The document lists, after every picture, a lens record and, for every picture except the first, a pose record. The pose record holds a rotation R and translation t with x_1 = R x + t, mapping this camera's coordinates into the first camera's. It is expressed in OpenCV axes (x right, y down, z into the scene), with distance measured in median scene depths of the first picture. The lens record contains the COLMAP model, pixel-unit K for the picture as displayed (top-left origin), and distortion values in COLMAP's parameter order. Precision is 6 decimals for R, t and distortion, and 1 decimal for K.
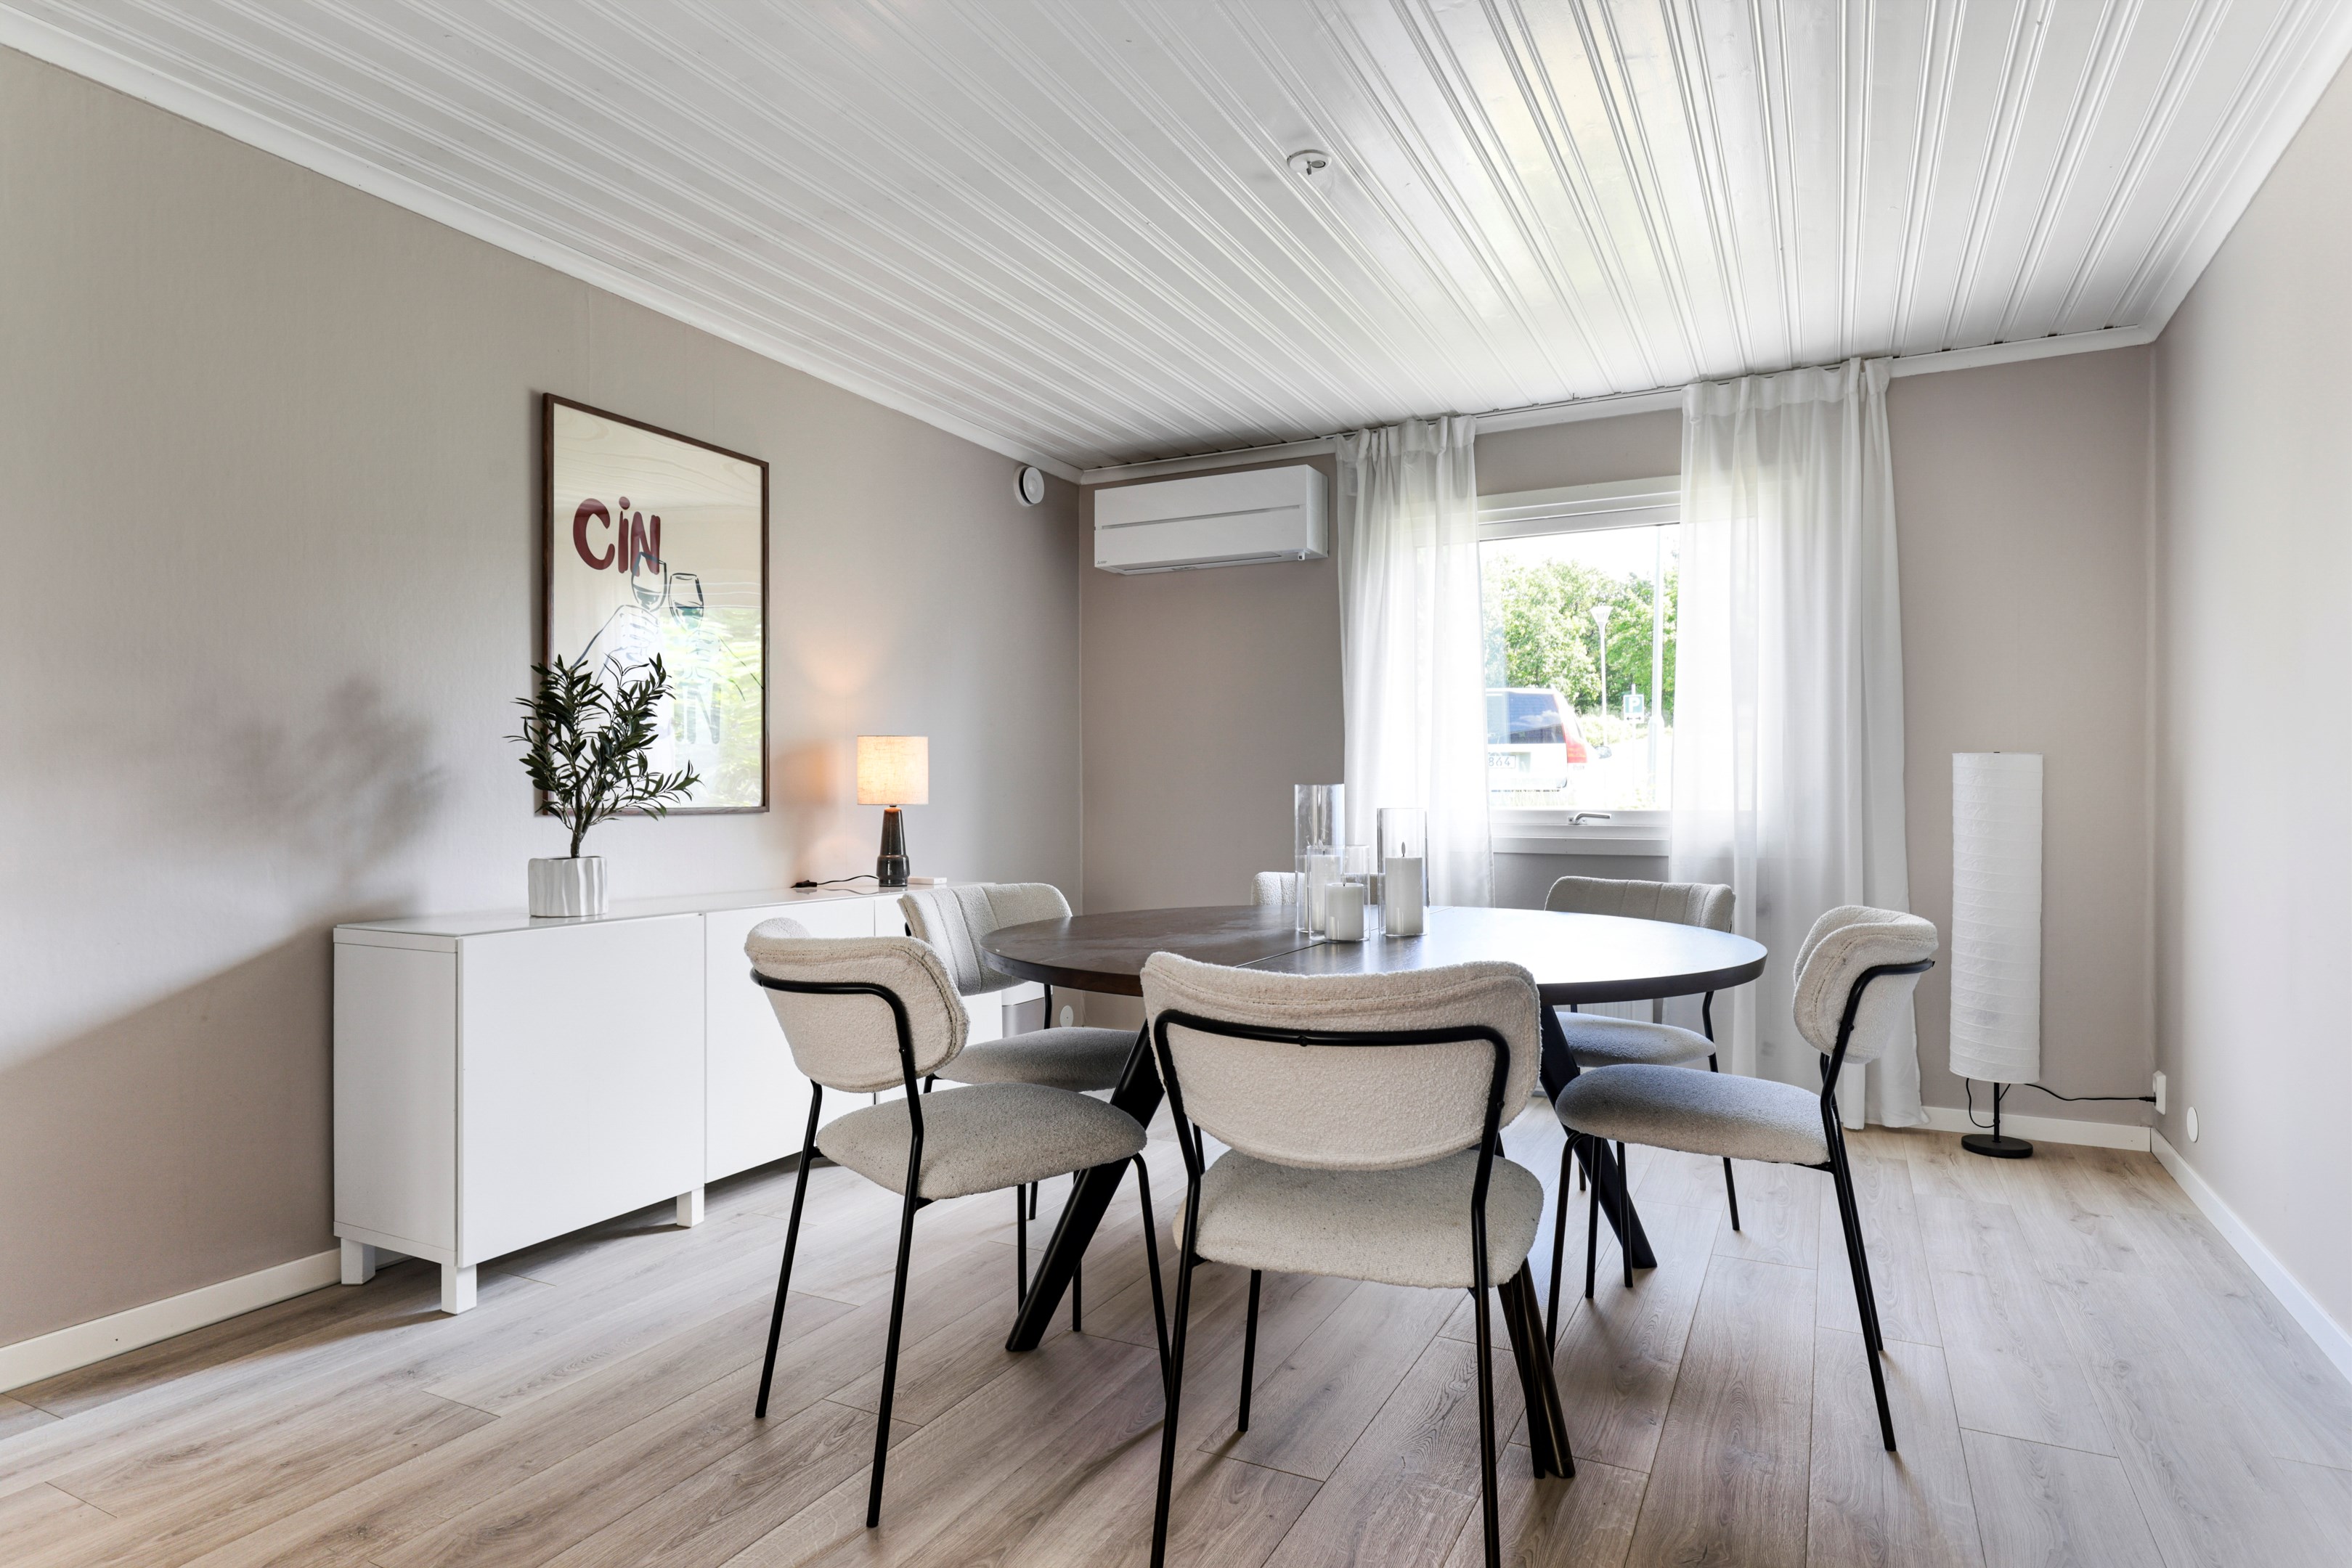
lens RADIAL K [[1299.8, 0, 1177.6], [0, 1299.8, 797.3], [0, 0, 1]] dist [0.003498, -0.000355]
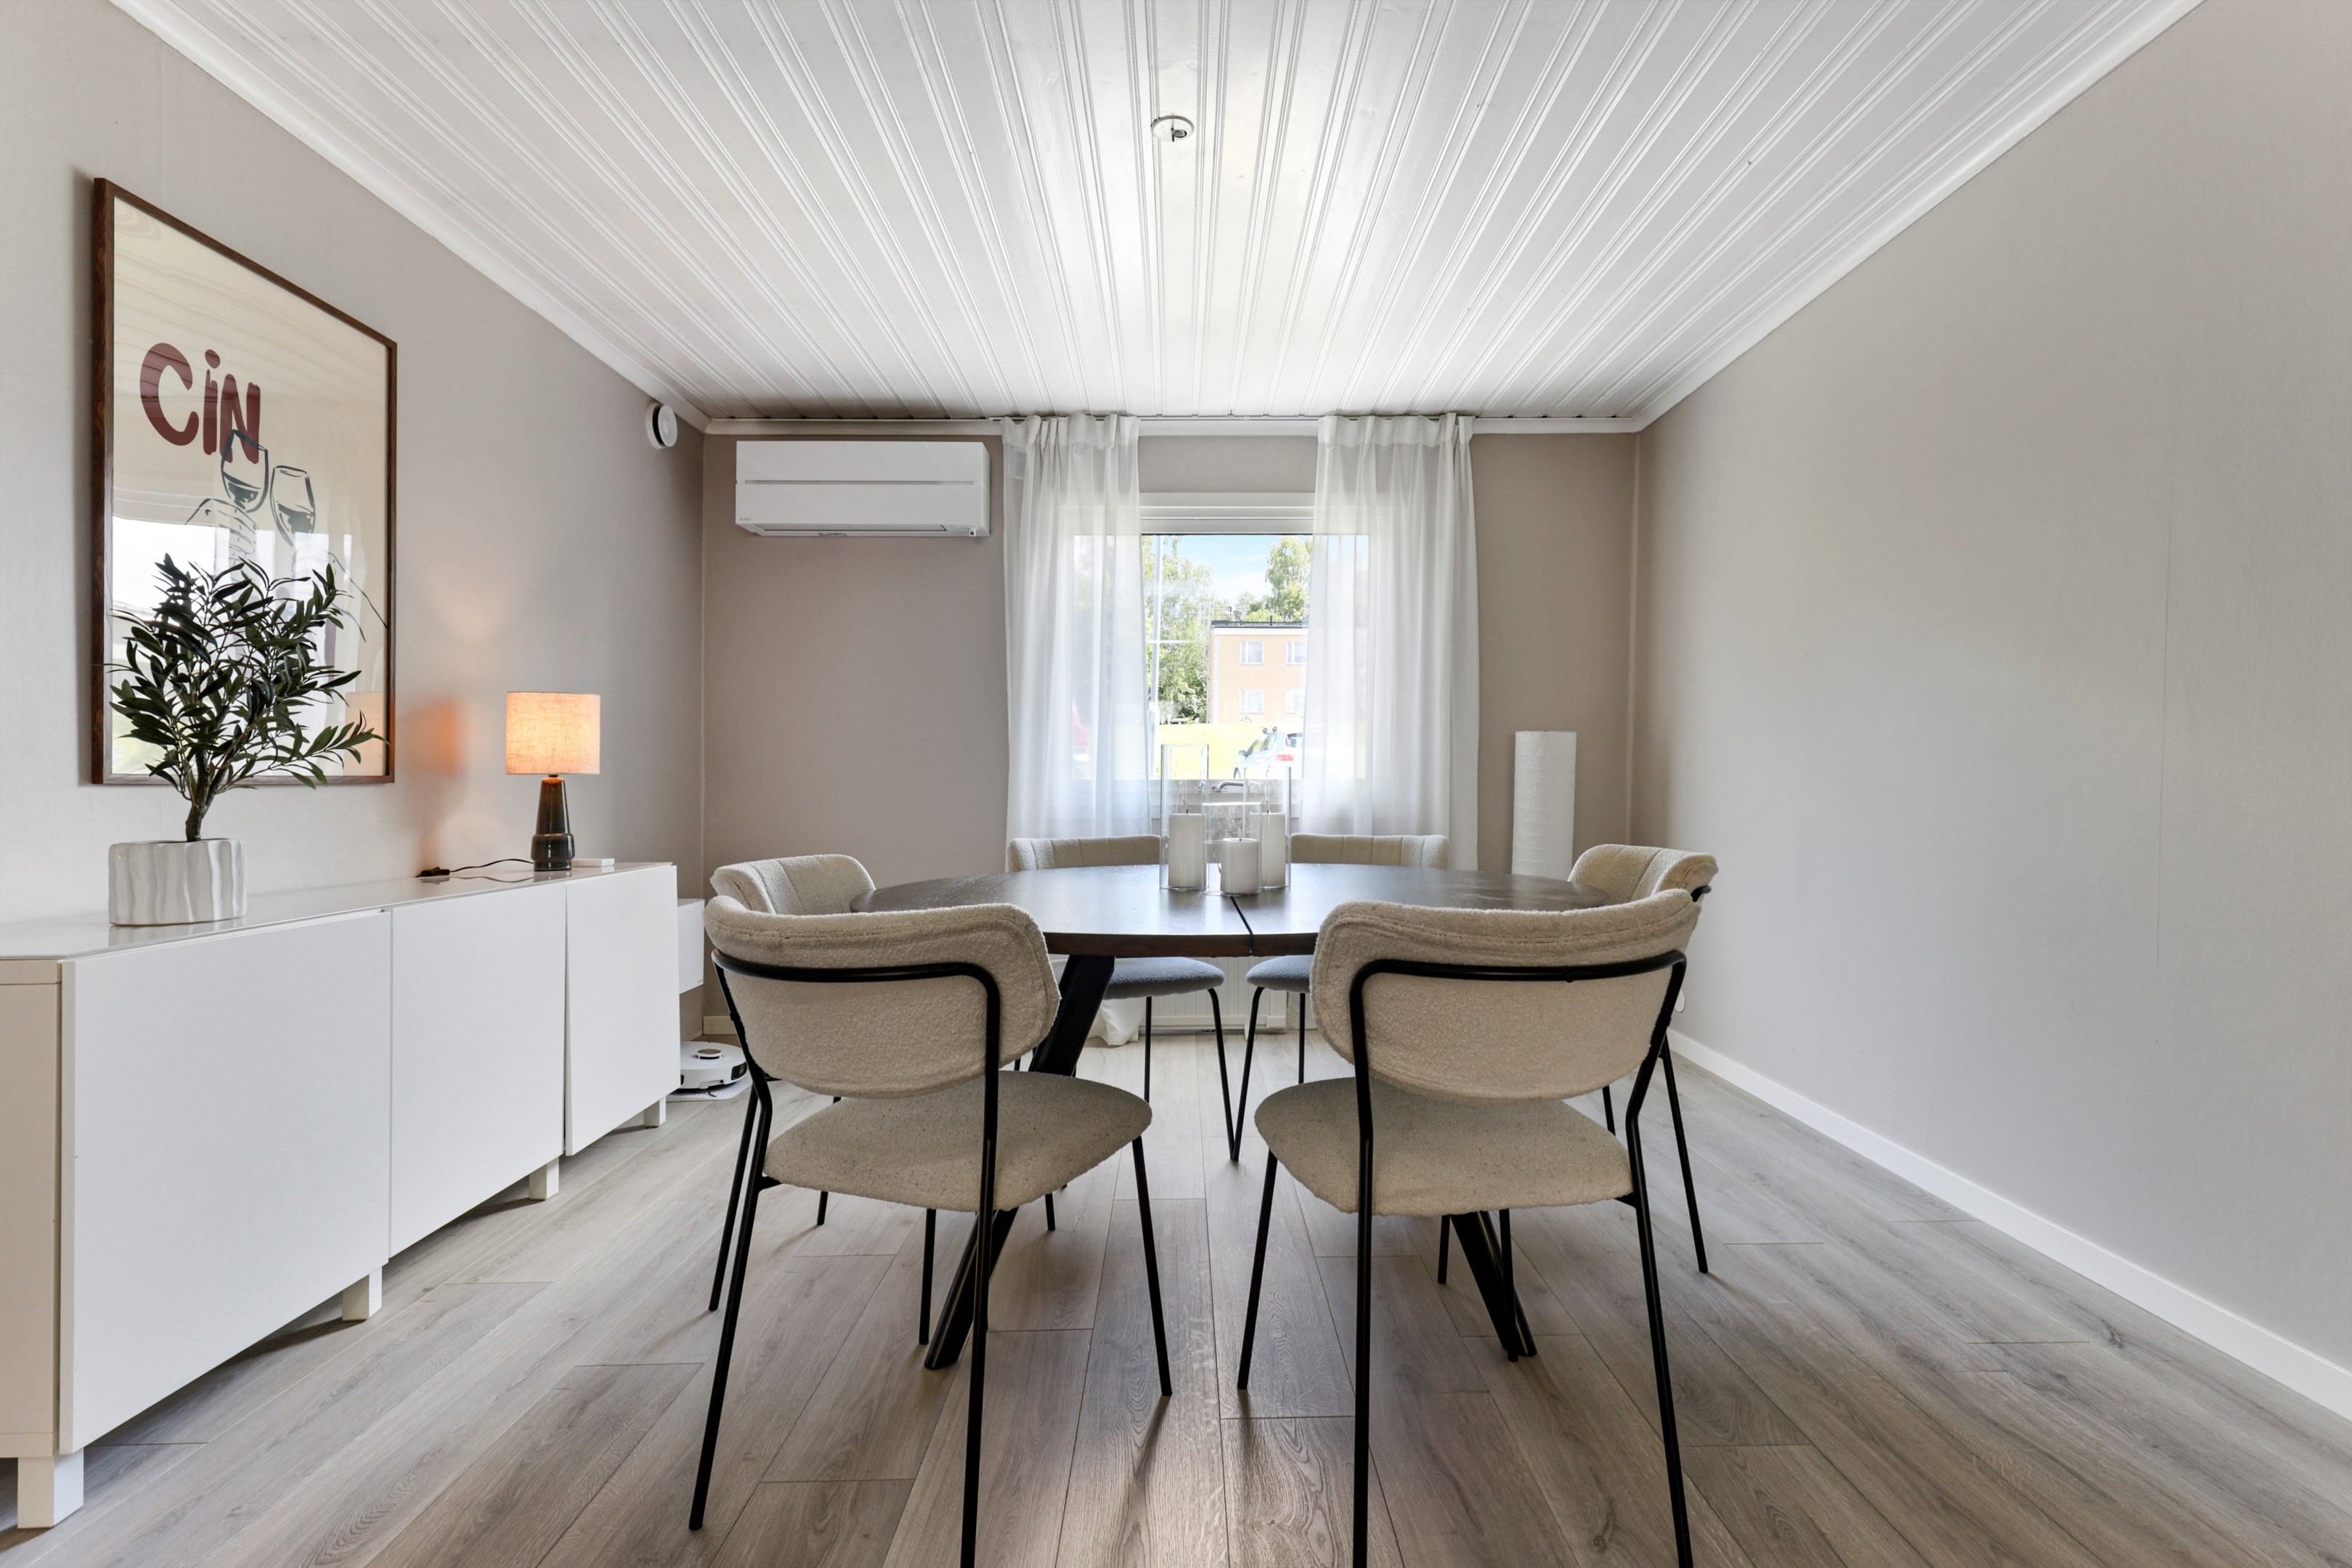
lens RADIAL K [[1163.5, 0, 1217.0], [0, 1163.5, 790.7], [0, 0, 1]] dist [0.003527, 0.001481]
pose [[0.877785, -0.009019, 0.478969, -0.206715], [0.005822, 0.999950, 0.008159, 0.012817], [-0.479019, -0.004373, 0.877794, 0.124960]]
